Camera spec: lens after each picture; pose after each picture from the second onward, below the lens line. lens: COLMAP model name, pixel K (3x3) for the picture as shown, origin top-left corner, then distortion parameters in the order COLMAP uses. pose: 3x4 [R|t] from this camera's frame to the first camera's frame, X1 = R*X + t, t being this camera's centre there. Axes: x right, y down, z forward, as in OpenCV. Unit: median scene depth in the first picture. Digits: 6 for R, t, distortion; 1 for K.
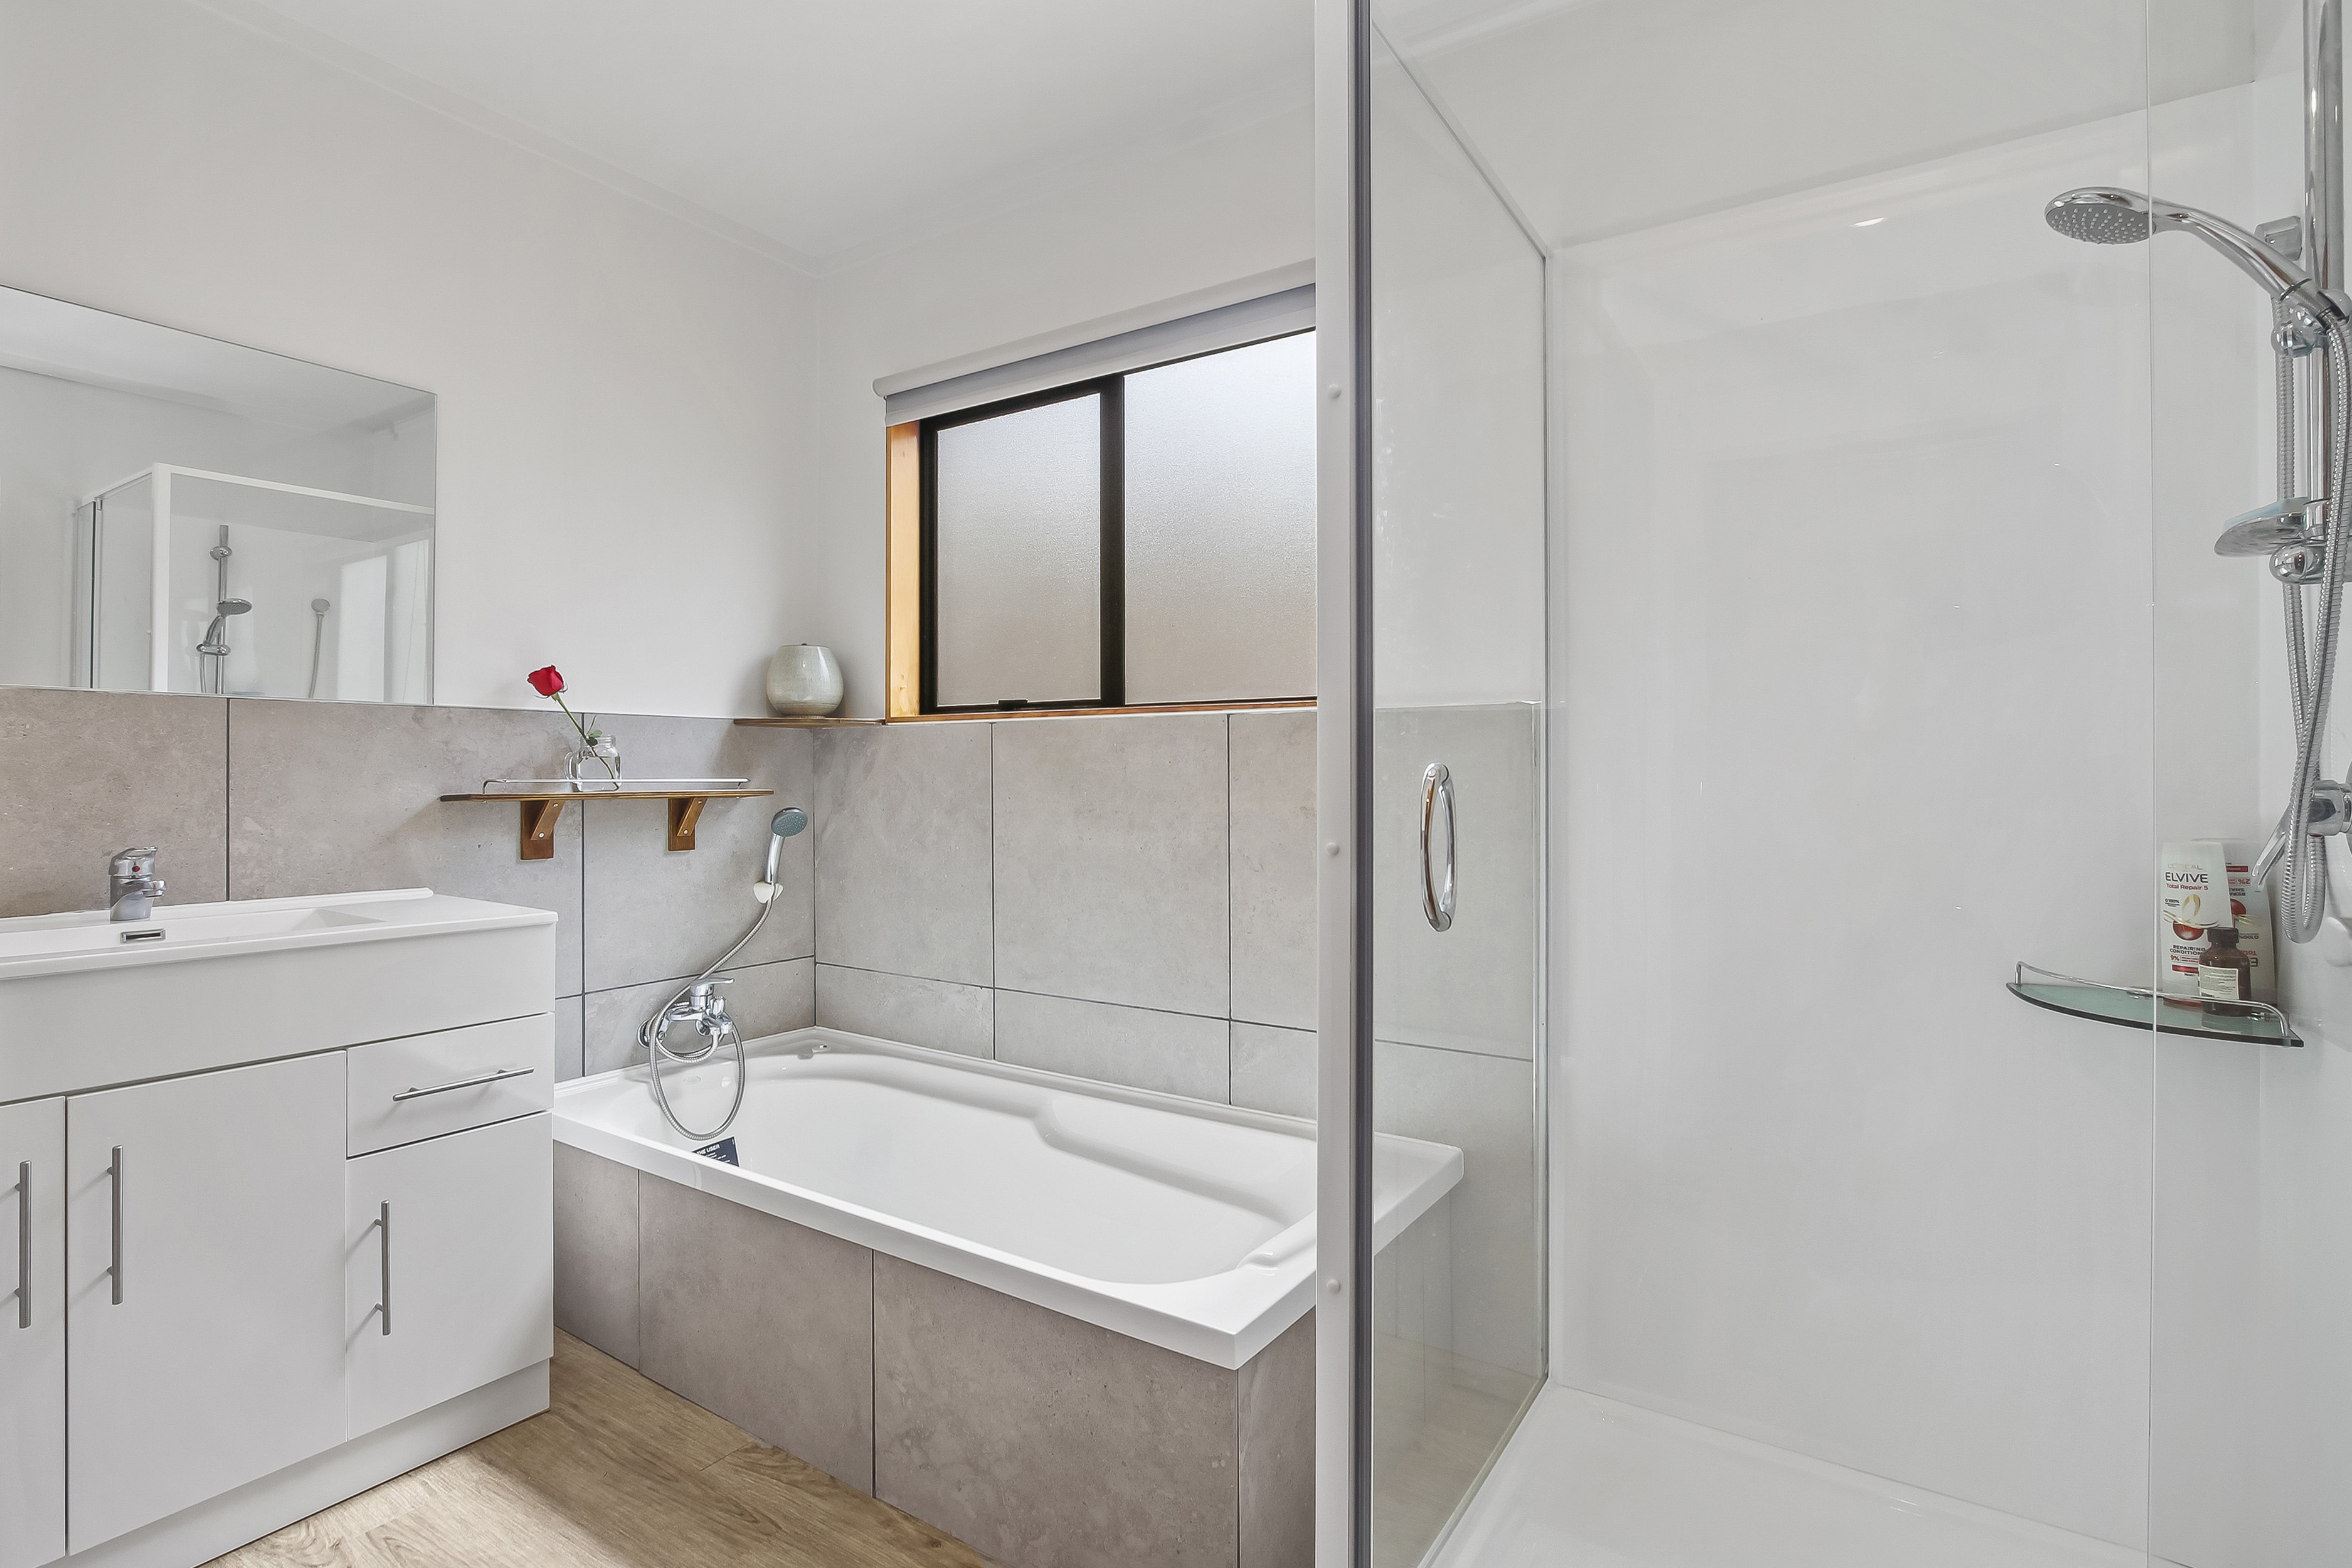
lens RADIAL K [[1168.3, 0, 1176.0], [0, 1168.3, 784.0], [0, 0, 1]] dist [-0.017754, 0.005730]
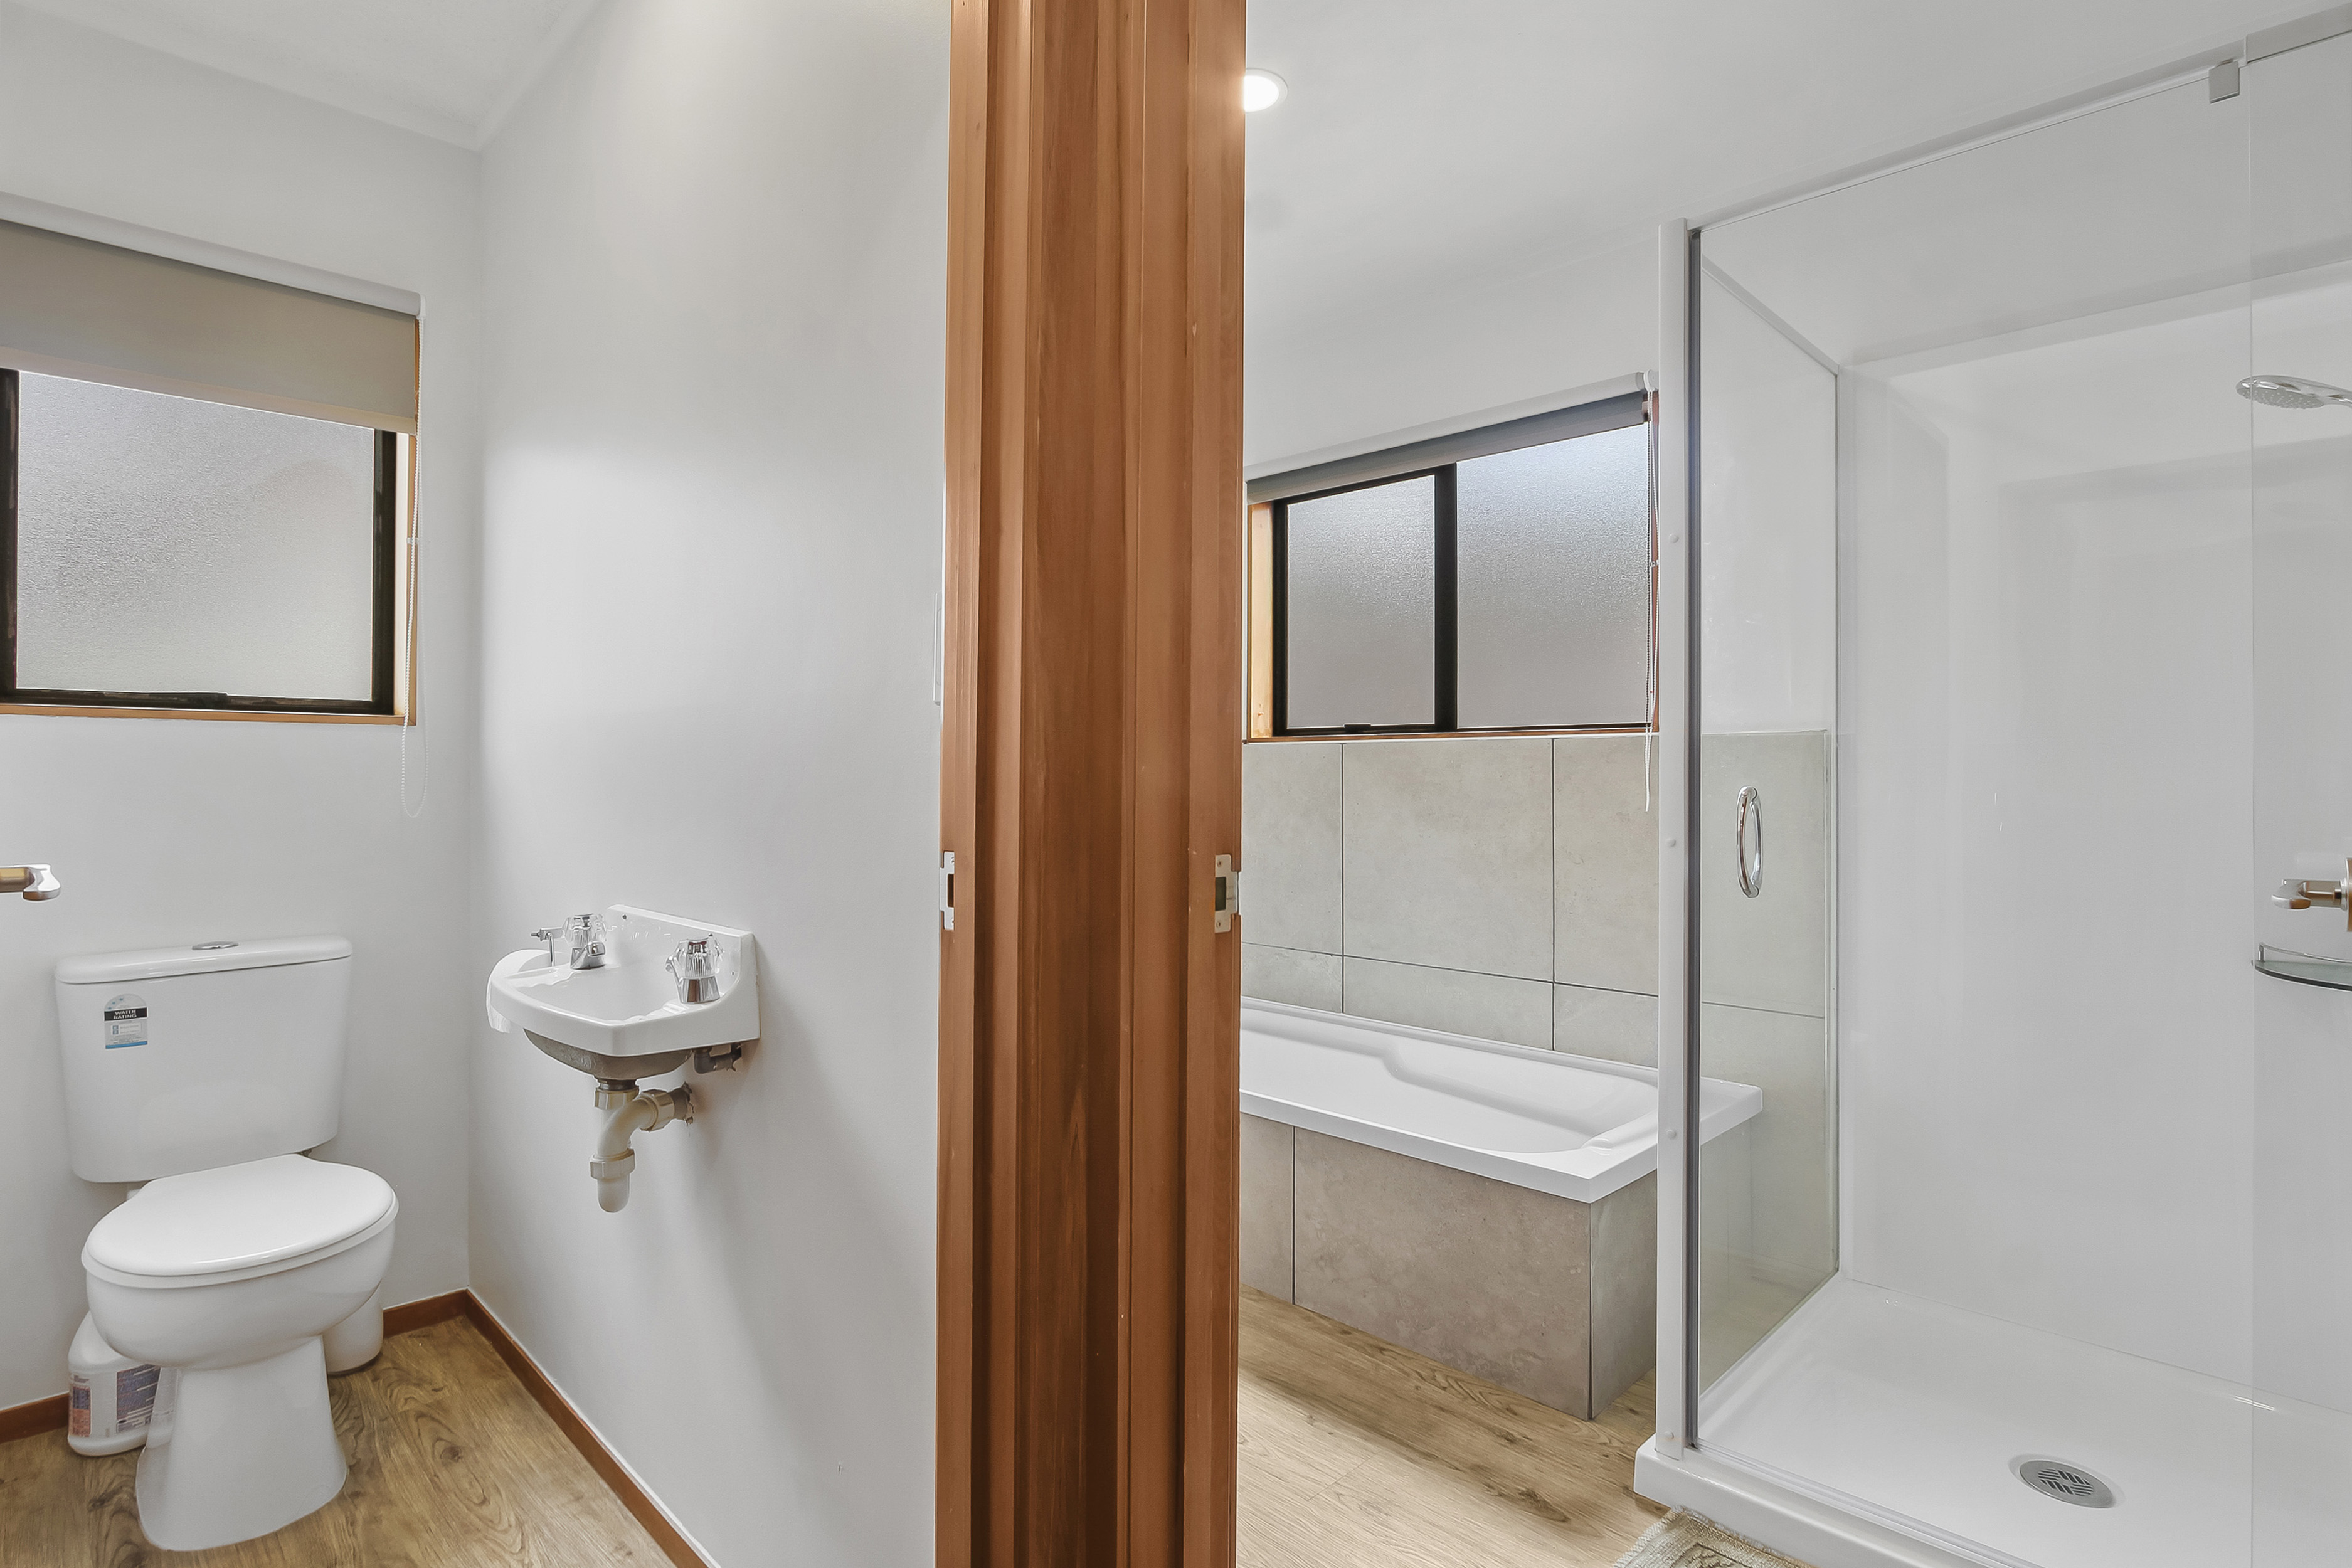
lens RADIAL K [[1037.9, 0, 1170.7], [0, 1037.9, 787.5], [0, 0, 1]] dist [-0.012465, 0.000488]
pose [[0.962888, 0.001687, -0.269896, -0.070875], [-0.002185, 0.999996, -0.001545, -0.006353], [0.269893, 0.002078, 0.962888, -0.256089]]
